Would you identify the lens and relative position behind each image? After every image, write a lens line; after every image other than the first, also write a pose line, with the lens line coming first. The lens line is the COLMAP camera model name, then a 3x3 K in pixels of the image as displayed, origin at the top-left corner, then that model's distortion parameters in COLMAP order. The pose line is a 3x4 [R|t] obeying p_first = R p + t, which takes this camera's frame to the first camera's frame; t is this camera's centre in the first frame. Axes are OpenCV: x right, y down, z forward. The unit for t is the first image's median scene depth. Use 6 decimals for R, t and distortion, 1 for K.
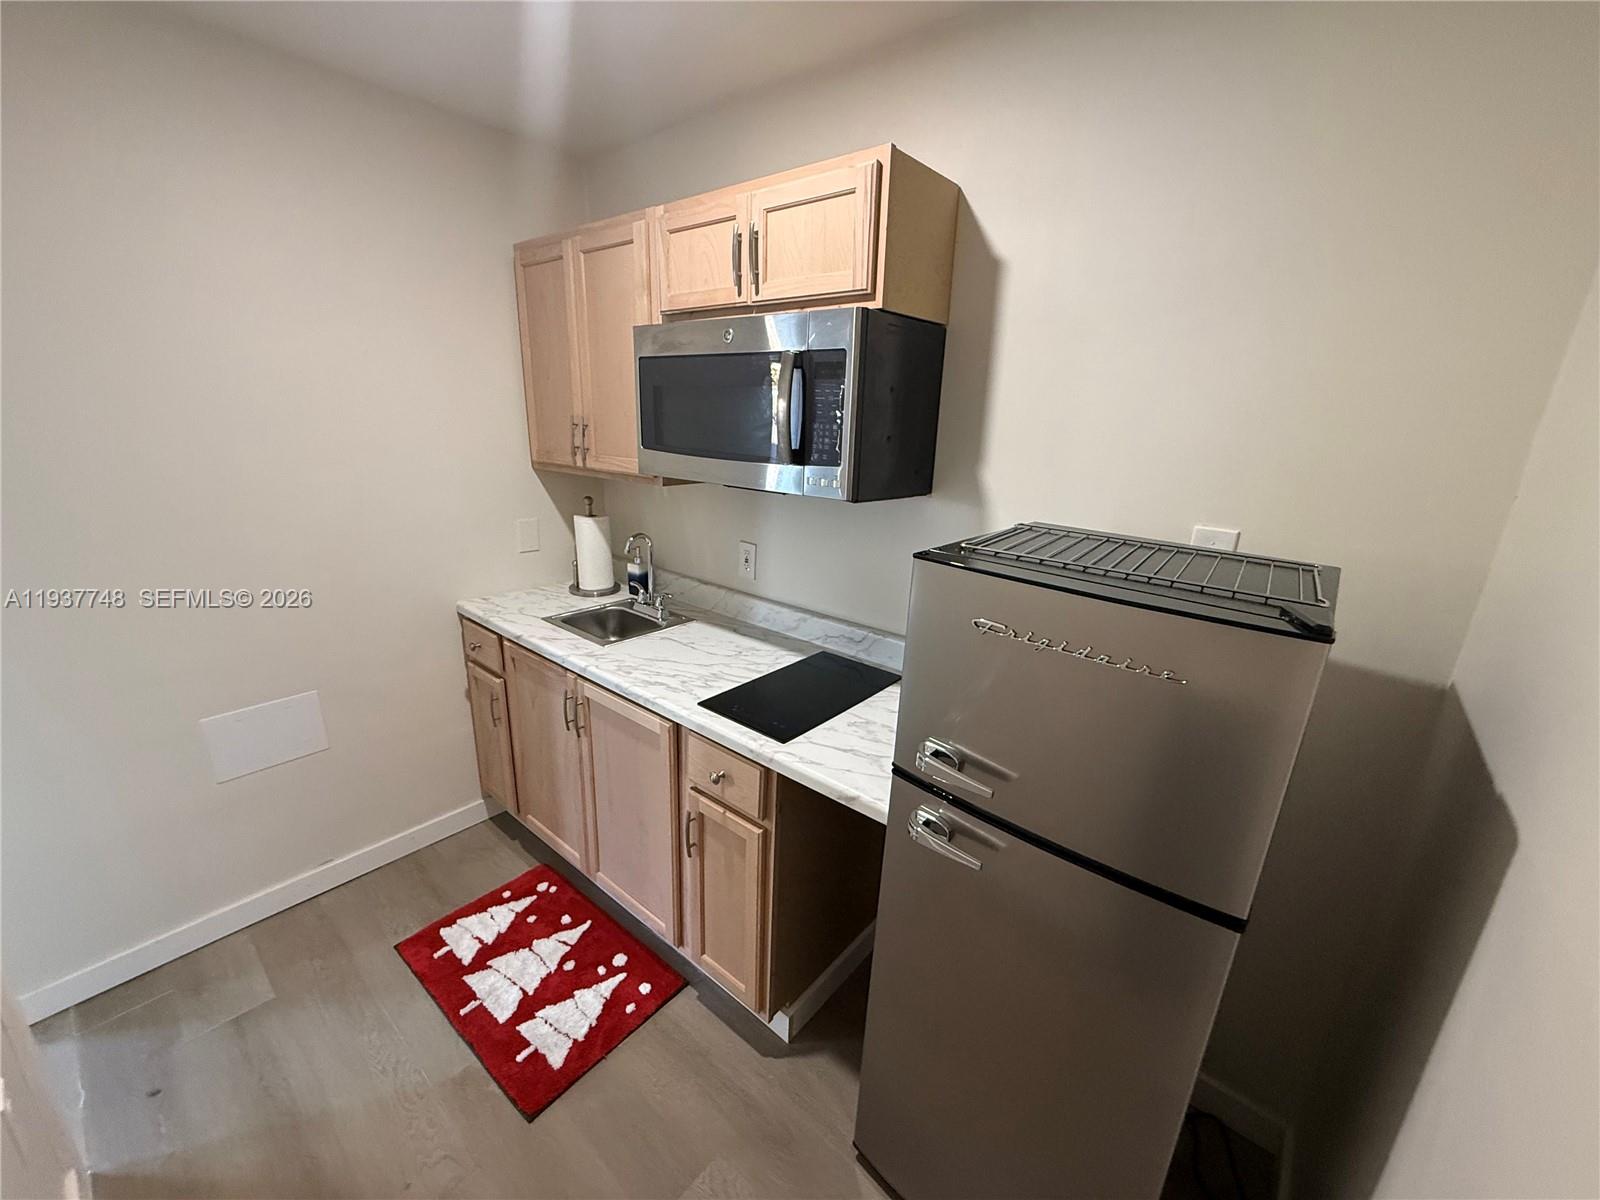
lens RADIAL K [[637.6, 0, 797.6], [0, 637.6, 600.7], [0, 0, 1]] dist [-0.000478, 0.000461]
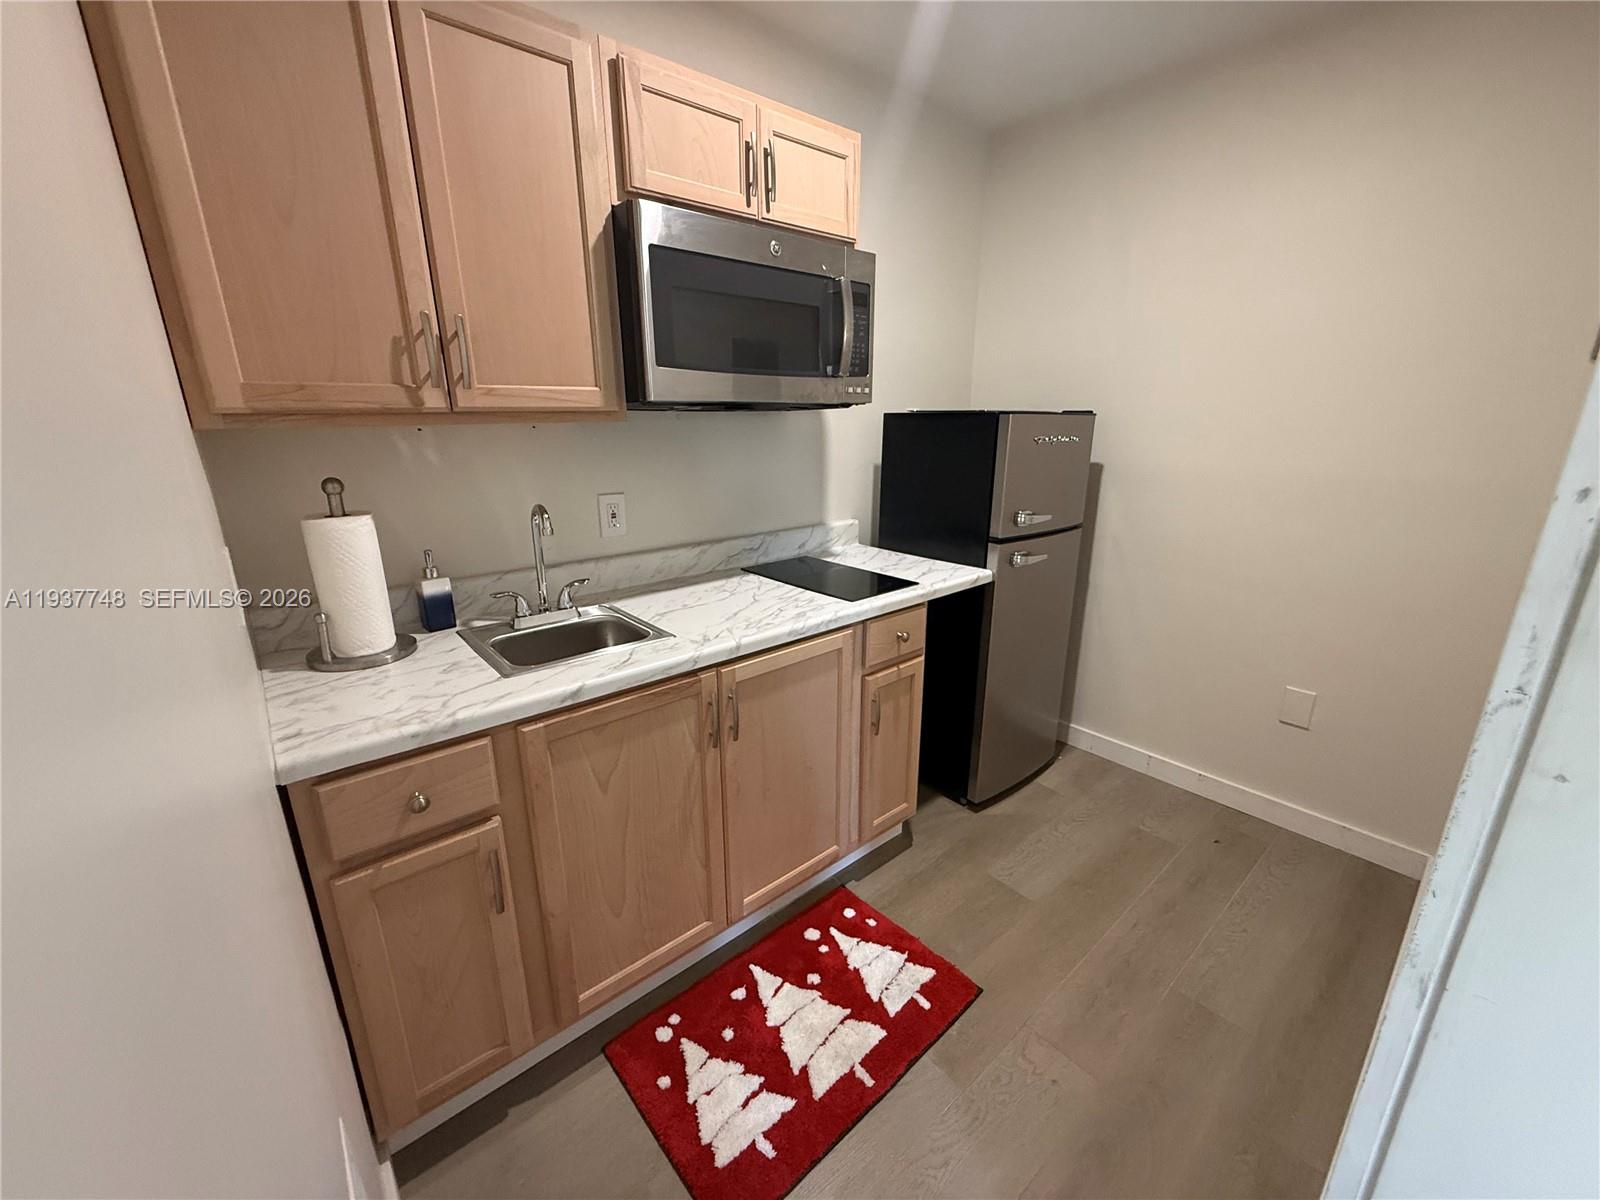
lens RADIAL K [[637.6, 0, 797.5], [0, 637.6, 600.5], [0, 0, 1]] dist [-0.000478, 0.000461]
pose [[0.166947, -0.312282, 0.935205, -1.045665], [0.290567, 0.921975, 0.255994, -0.127140], [-0.942178, 0.229002, 0.244660, 0.722858]]
